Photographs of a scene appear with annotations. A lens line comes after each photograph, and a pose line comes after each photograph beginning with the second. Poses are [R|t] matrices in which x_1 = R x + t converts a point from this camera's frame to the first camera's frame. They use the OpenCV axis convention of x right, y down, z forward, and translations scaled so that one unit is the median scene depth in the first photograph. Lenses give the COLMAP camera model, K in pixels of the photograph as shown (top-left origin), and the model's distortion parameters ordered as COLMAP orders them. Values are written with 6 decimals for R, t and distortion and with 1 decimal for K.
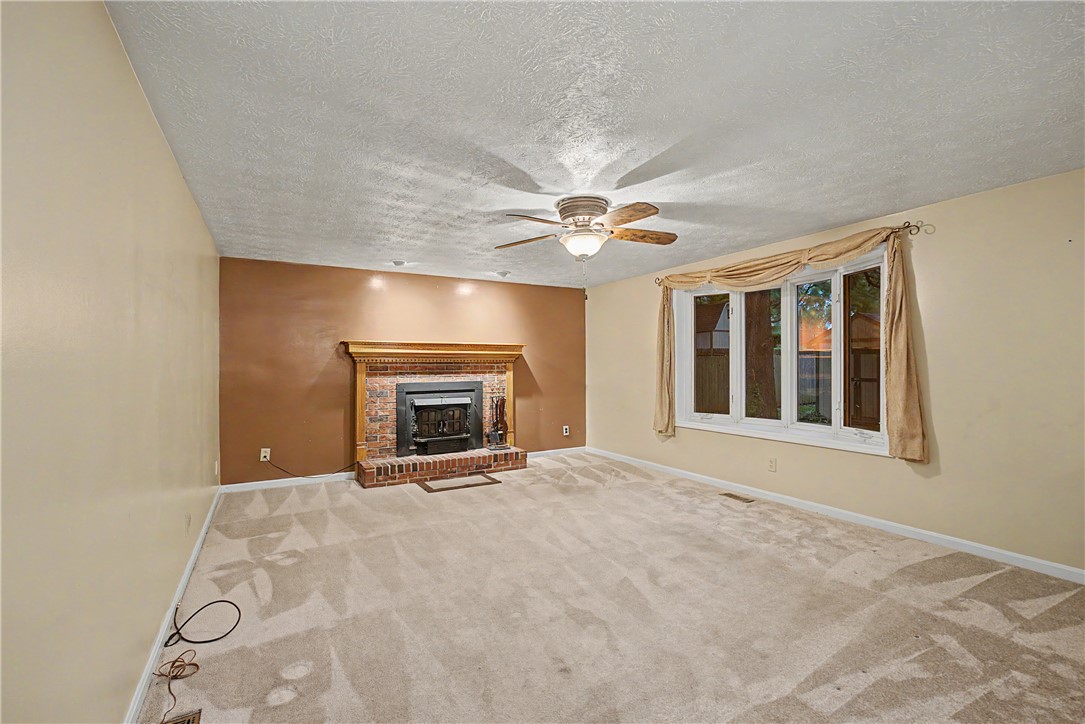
lens RADIAL K [[479.9, 0, 542.5], [0, 479.9, 362.0], [0, 0, 1]] dist [-0.003228, -0.000480]
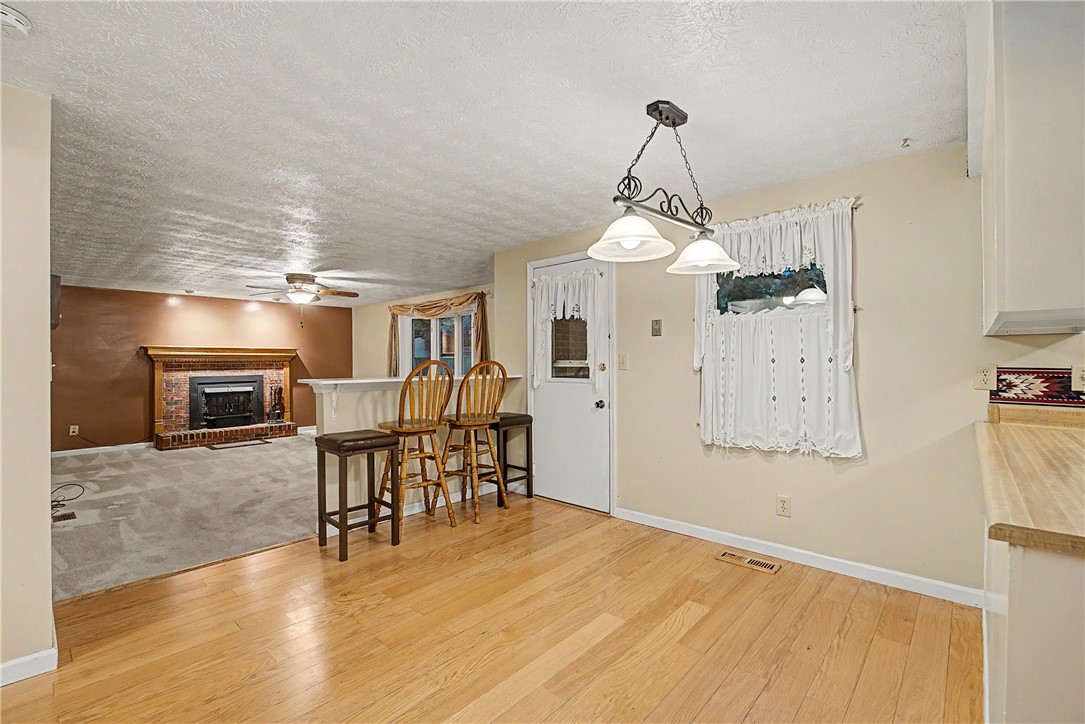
lens RADIAL K [[479.9, 0, 542.5], [0, 479.9, 362.0], [0, 0, 1]] dist [-0.003228, -0.000480]
pose [[0.952966, -0.001931, 0.303072, 0.241754], [0.000812, 0.999992, 0.003817, -0.002427], [-0.303077, -0.003391, 0.952960, -0.609062]]
